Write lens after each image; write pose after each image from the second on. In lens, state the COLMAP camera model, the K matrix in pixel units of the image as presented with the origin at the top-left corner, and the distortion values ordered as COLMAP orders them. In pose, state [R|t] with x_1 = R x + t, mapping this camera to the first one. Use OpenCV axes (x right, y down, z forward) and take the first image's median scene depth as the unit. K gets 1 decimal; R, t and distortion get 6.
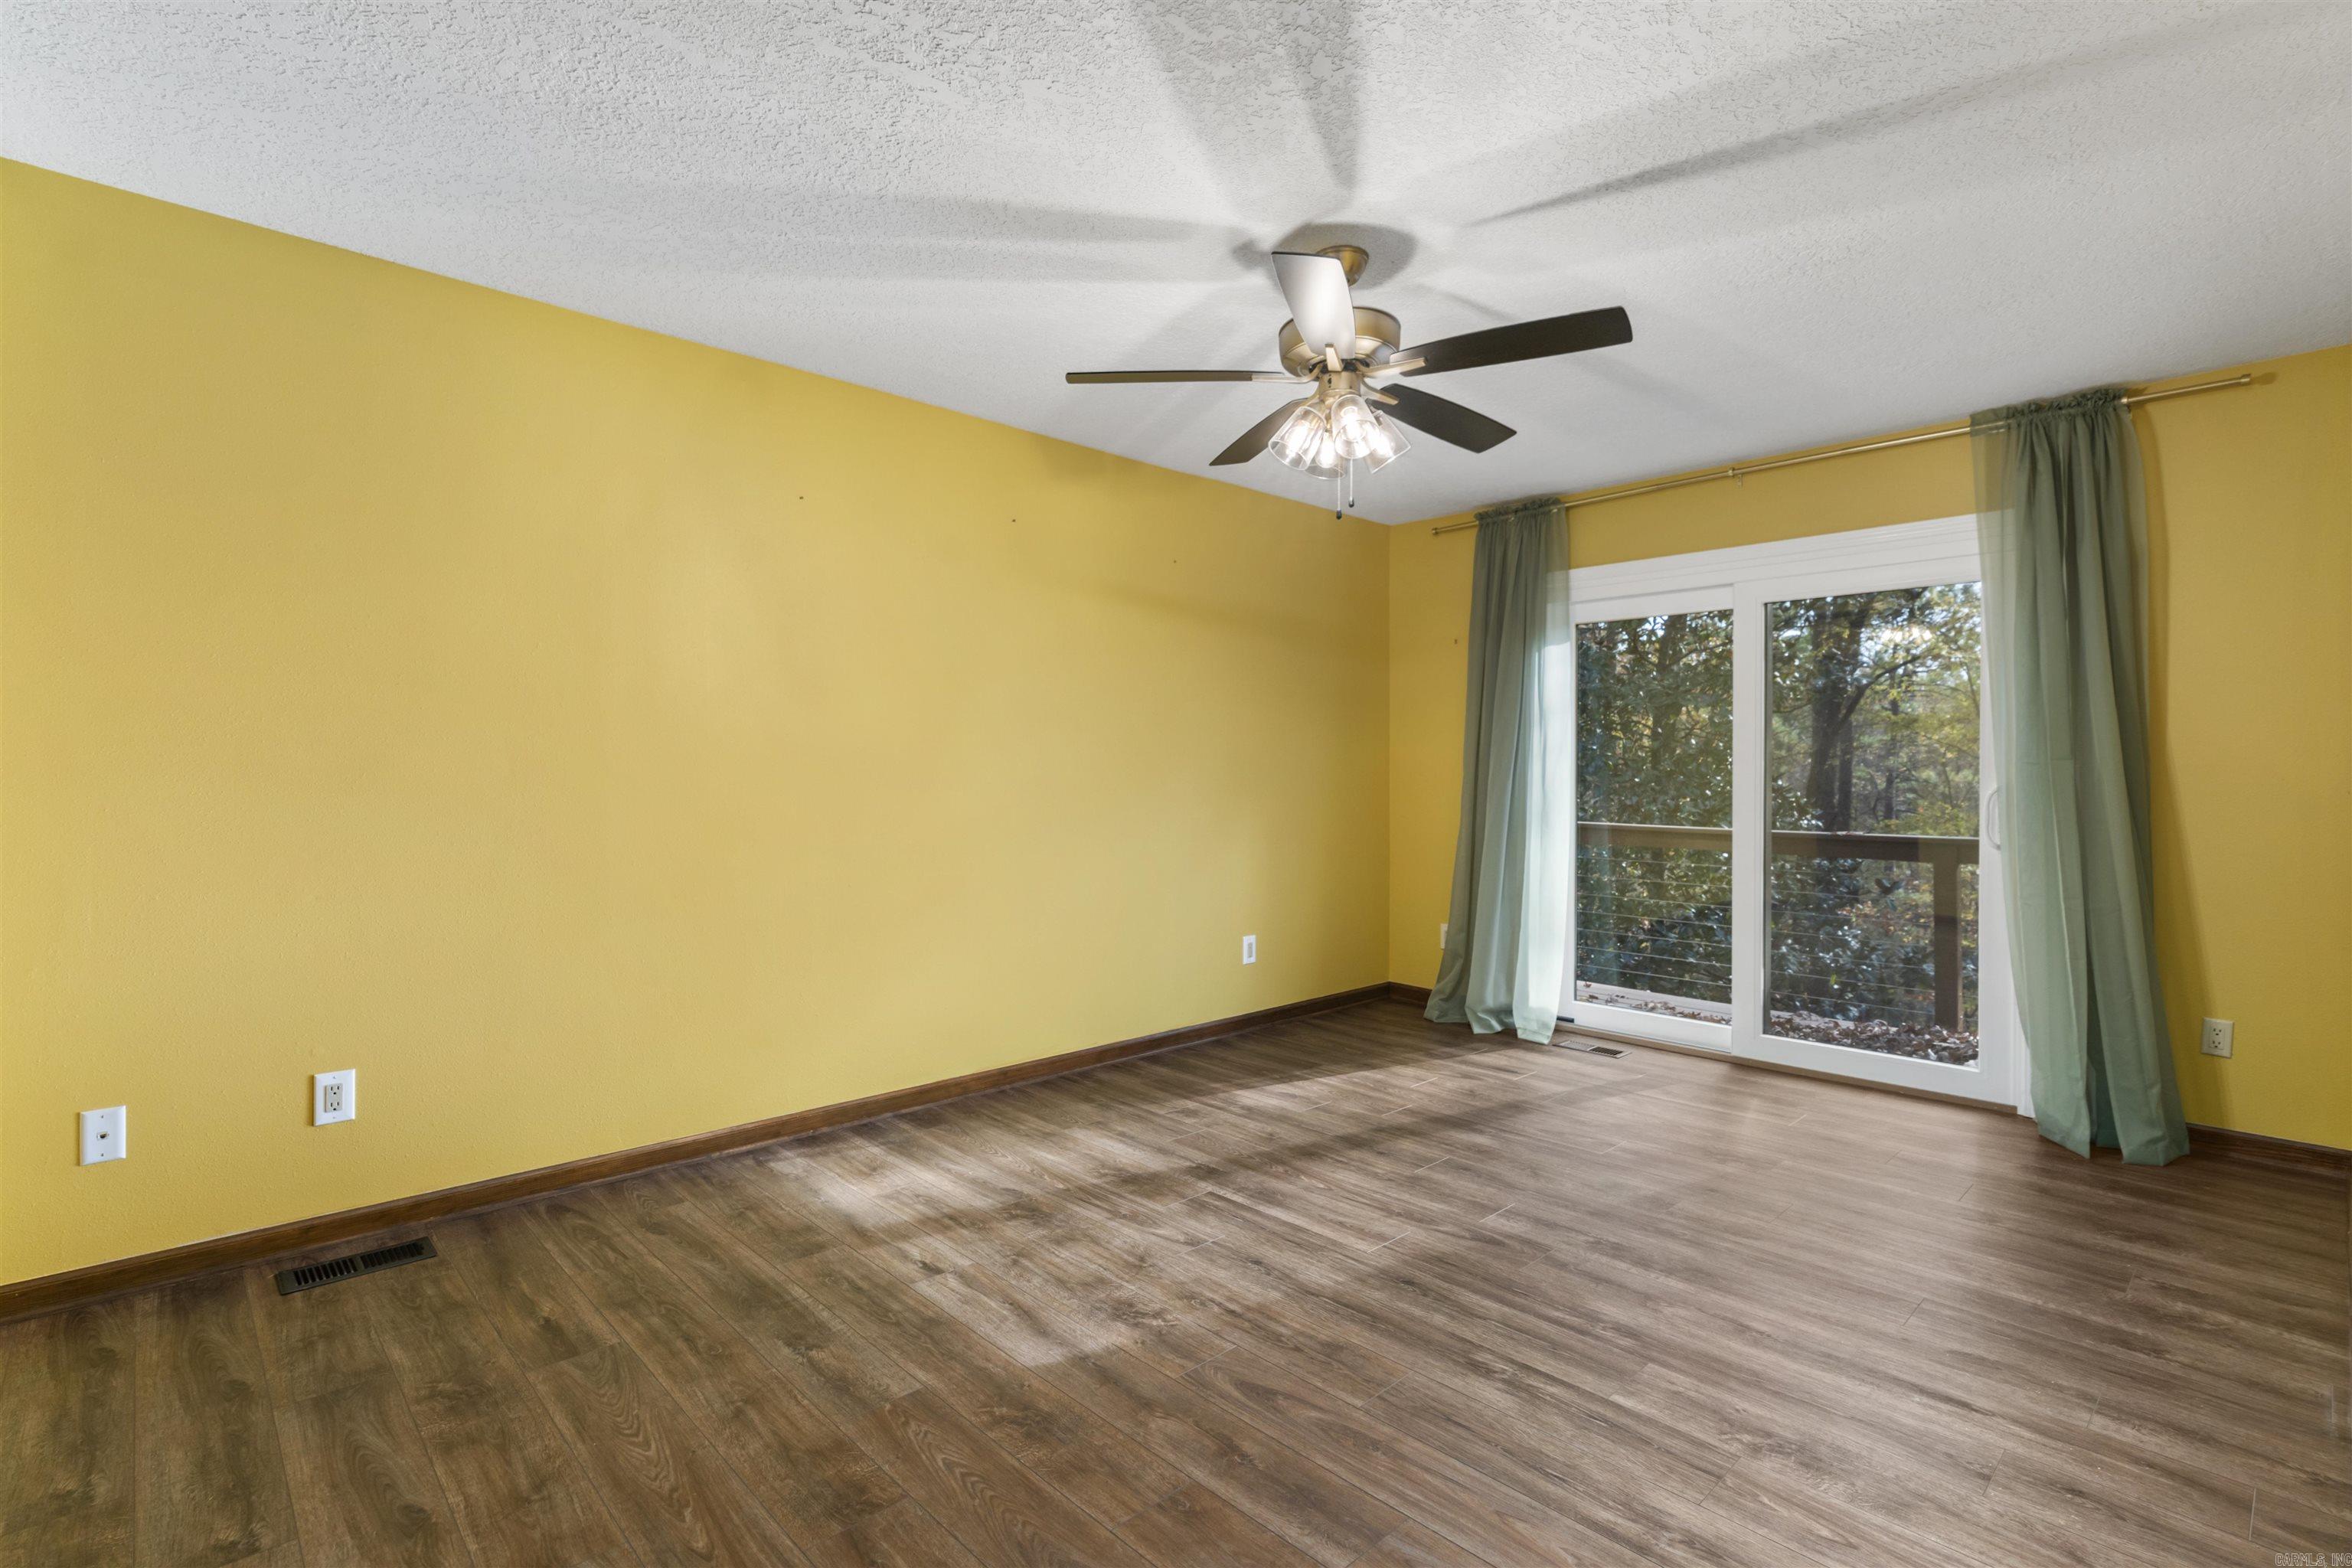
lens RADIAL K [[1095.5, 0, 1183.0], [0, 1095.5, 787.6], [0, 0, 1]] dist [-0.001006, -0.000367]
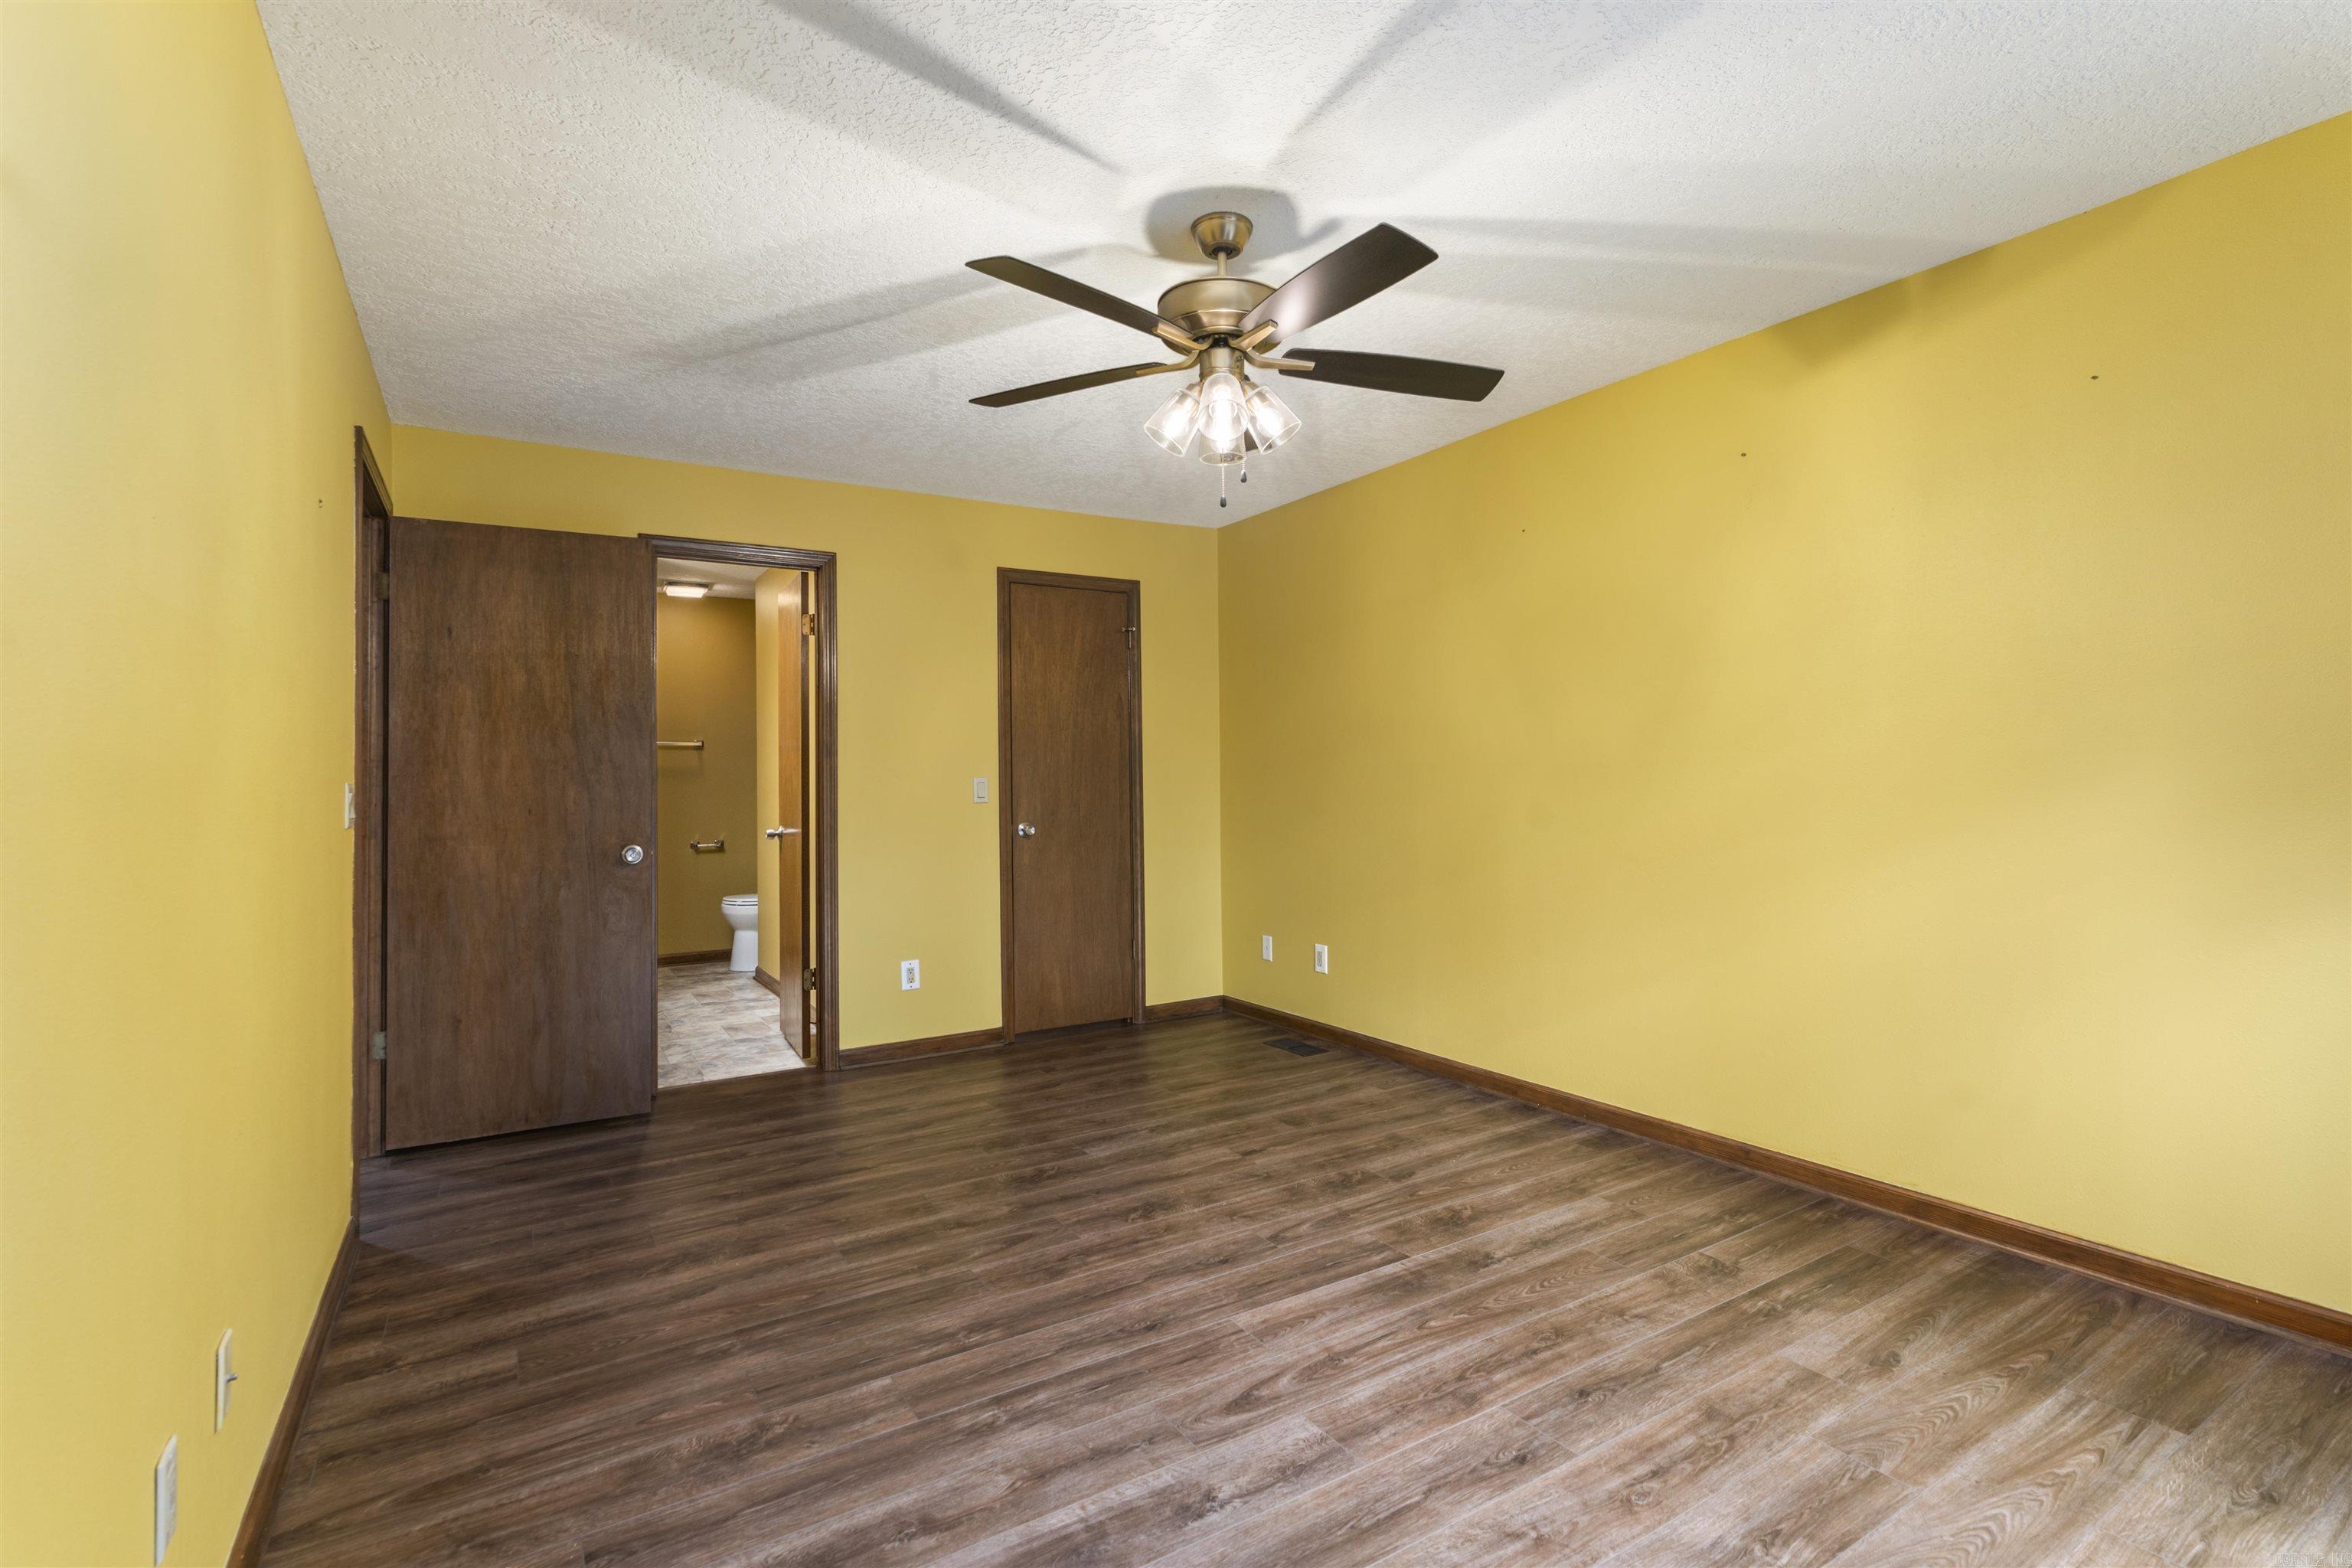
lens RADIAL K [[1095.5, 0, 1186.1], [0, 1095.5, 776.6], [0, 0, 1]] dist [-0.001006, -0.000367]
pose [[-0.208431, -0.003700, -0.978030, 1.072501], [0.001399, 0.999991, -0.004081, -0.012231], [0.978036, -0.002219, -0.208424, 1.180561]]
